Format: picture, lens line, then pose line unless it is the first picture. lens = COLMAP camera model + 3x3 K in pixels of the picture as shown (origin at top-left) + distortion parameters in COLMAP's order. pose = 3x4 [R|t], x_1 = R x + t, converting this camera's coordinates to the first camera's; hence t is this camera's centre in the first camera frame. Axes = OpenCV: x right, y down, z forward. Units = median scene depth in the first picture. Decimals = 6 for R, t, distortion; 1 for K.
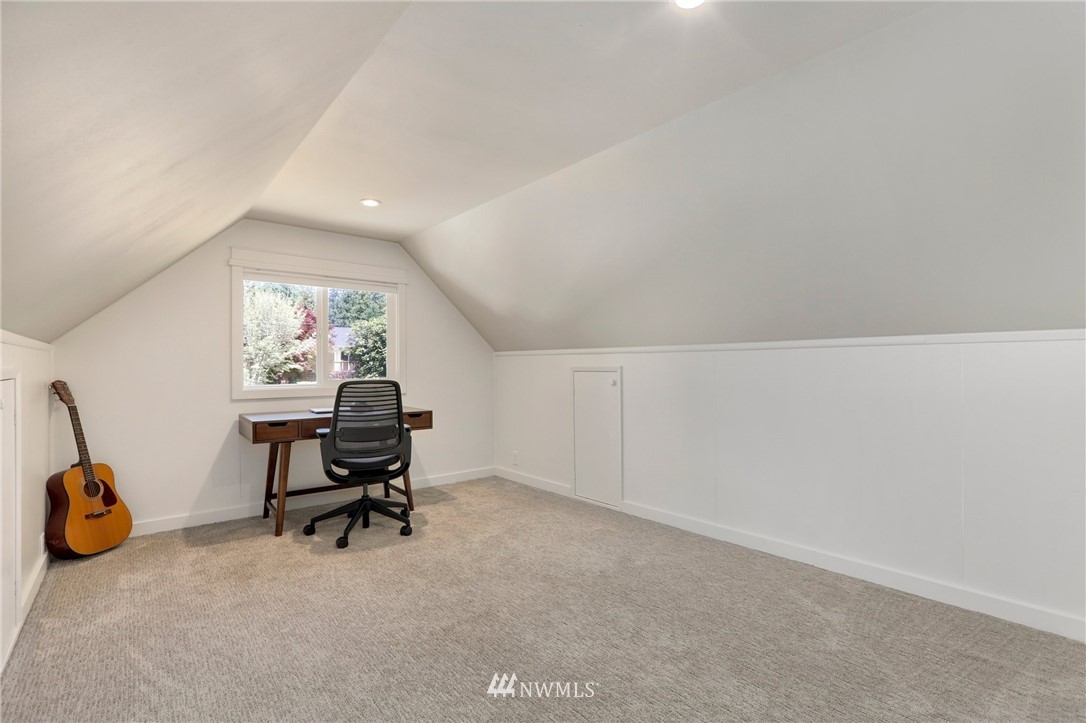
lens RADIAL K [[507.4, 0, 541.6], [0, 507.4, 366.2], [0, 0, 1]] dist [-0.045419, 0.022464]
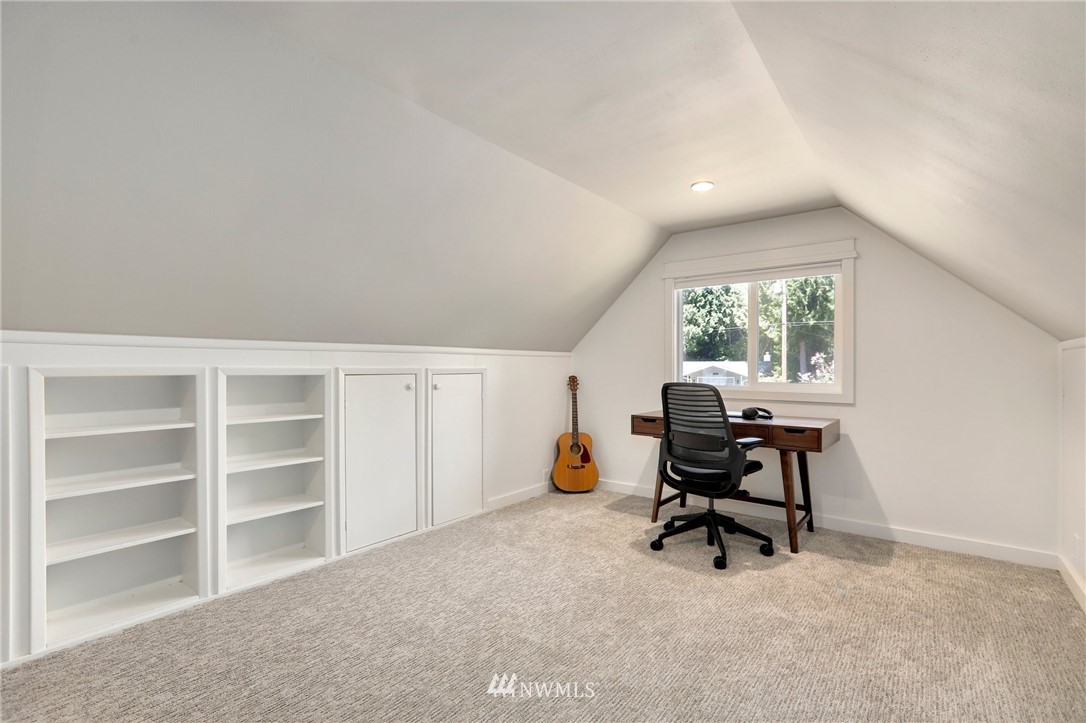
lens RADIAL K [[496.7, 0, 541.8], [0, 496.7, 366.1], [0, 0, 1]] dist [-0.051656, 0.020863]
pose [[0.179378, 0.000067, -0.983780, 0.503277], [-0.003308, 0.999994, -0.000535, -0.000504], [0.983775, 0.003350, 0.179377, 0.584104]]
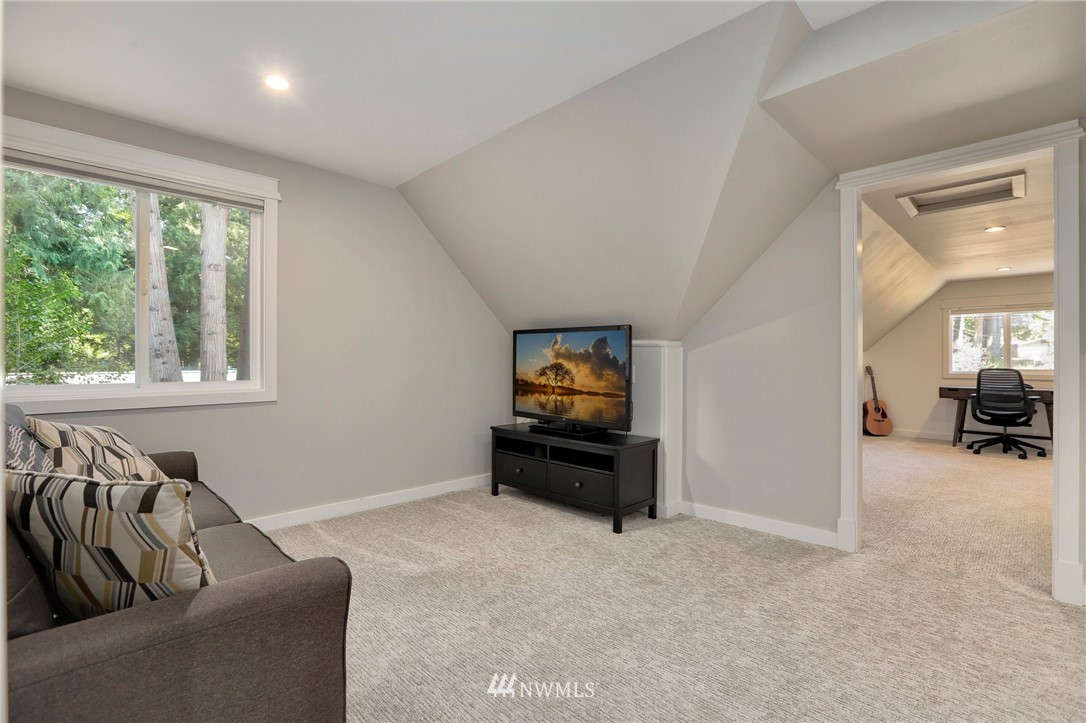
lens RADIAL K [[496.7, 0, 541.8], [0, 496.7, 366.1], [0, 0, 1]] dist [-0.051656, 0.020863]
pose [[0.061175, 0.010952, -0.998067, 1.318056], [-0.000756, 0.999940, 0.010926, 0.002041], [0.998127, 0.000086, 0.061180, -0.766801]]
